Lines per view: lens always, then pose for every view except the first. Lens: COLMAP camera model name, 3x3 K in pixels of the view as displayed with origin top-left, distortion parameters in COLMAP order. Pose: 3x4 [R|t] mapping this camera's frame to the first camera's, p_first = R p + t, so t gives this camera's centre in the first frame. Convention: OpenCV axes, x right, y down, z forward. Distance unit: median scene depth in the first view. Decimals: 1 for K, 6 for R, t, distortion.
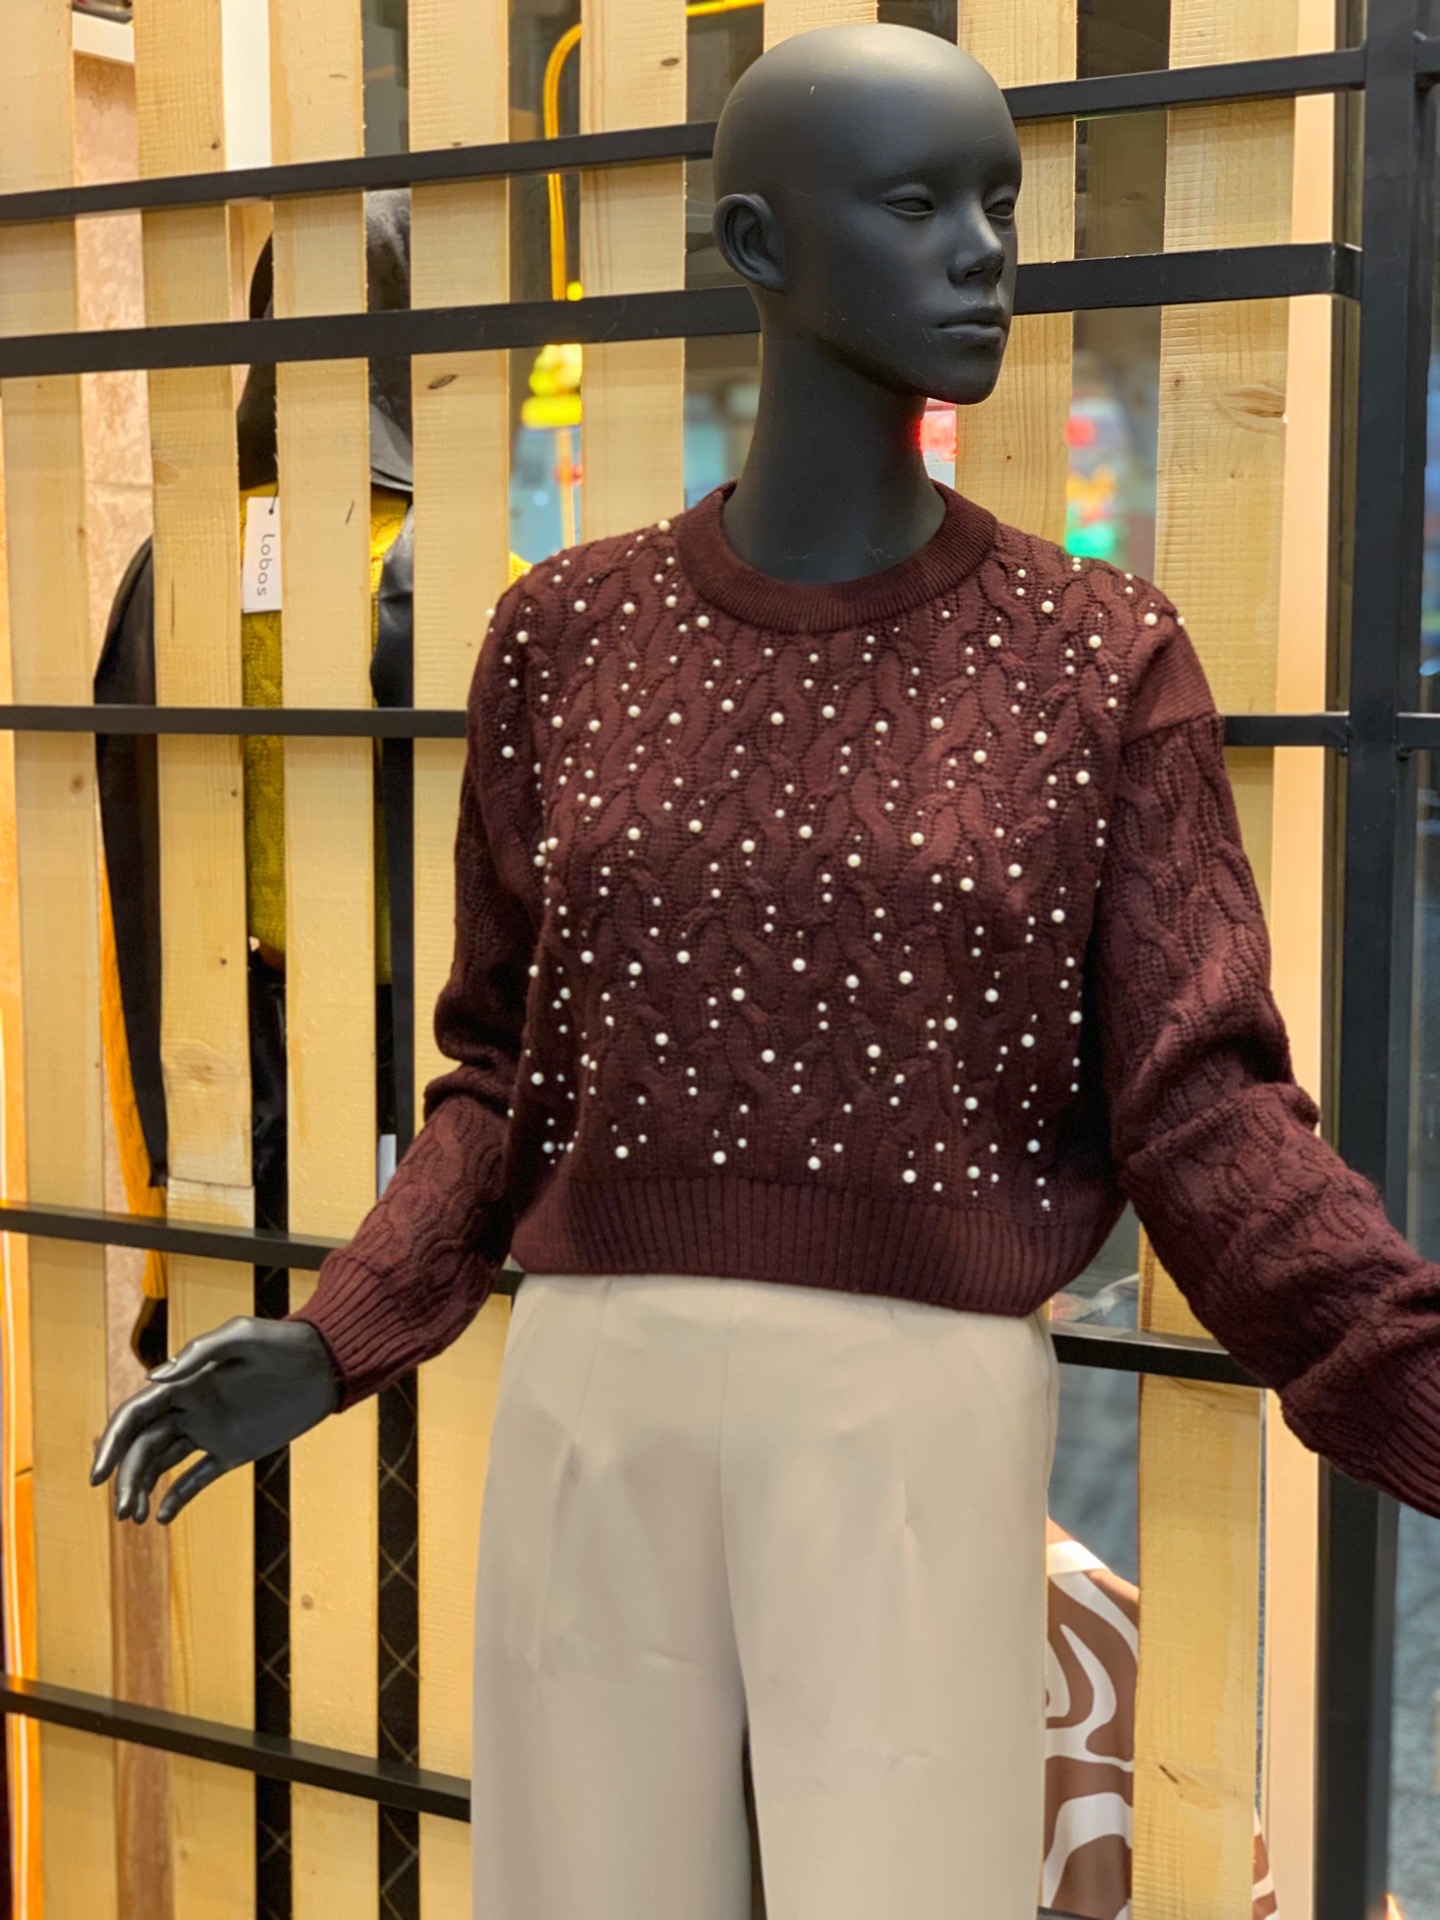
lens RADIAL K [[2856.2, 0, 687.8], [0, 2856.2, 924.0], [0, 0, 1]] dist [0.022883, 0.000000]
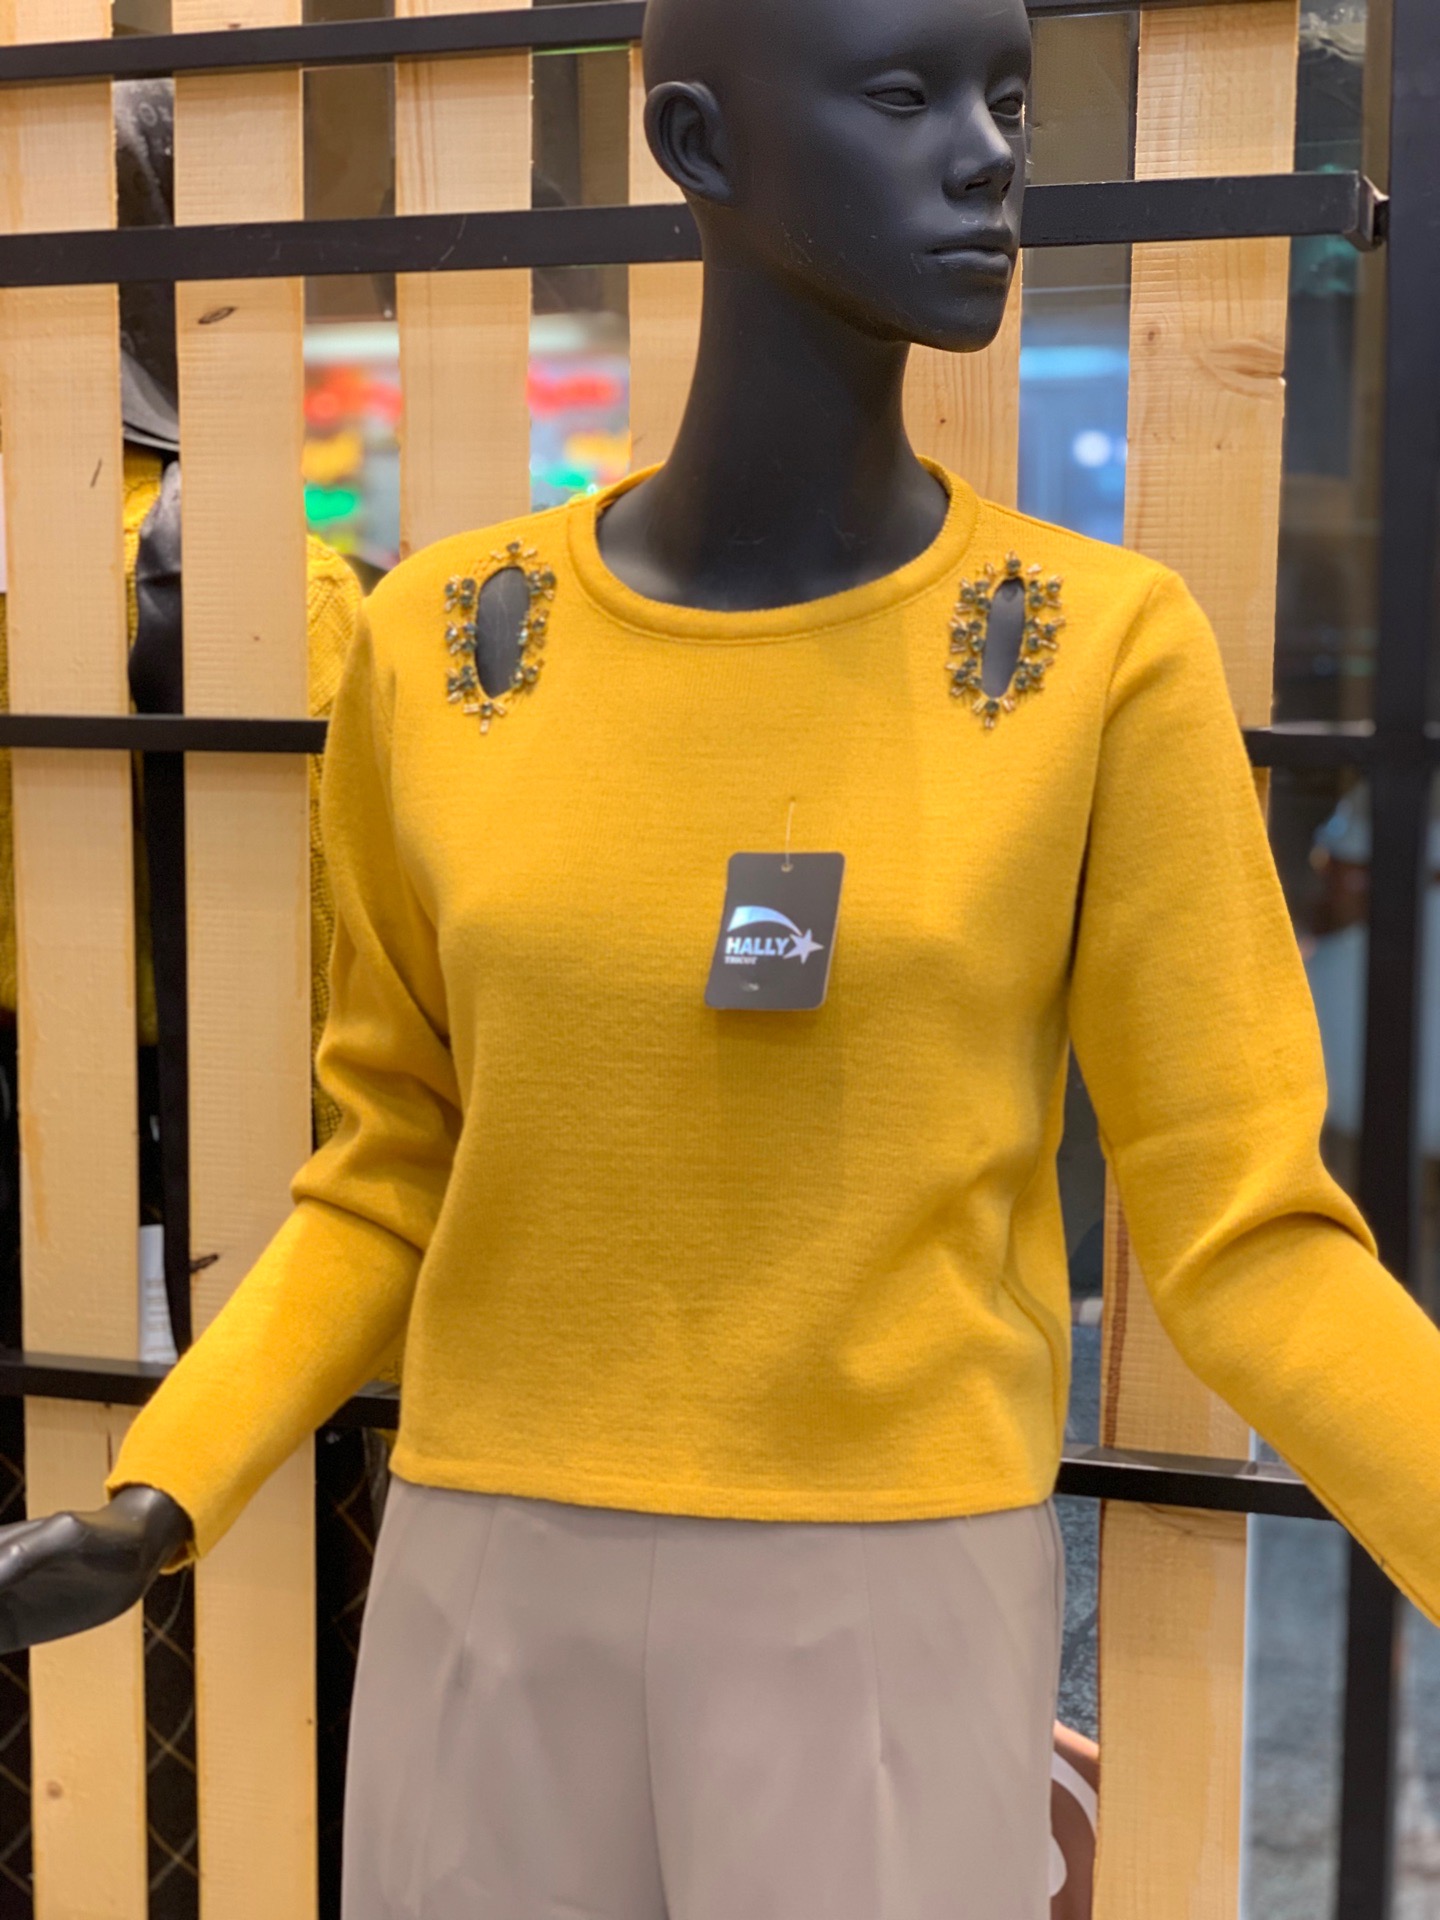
lens RADIAL K [[2856.2, 0, 725.6], [0, 2856.2, 955.8], [0, 0, 1]] dist [0.022883, 0.000000]
pose [[0.982873, -0.017119, 0.183486, -0.103367], [0.012991, 0.999635, 0.023678, -0.025626], [-0.183824, -0.020888, 0.982737, 0.175123]]
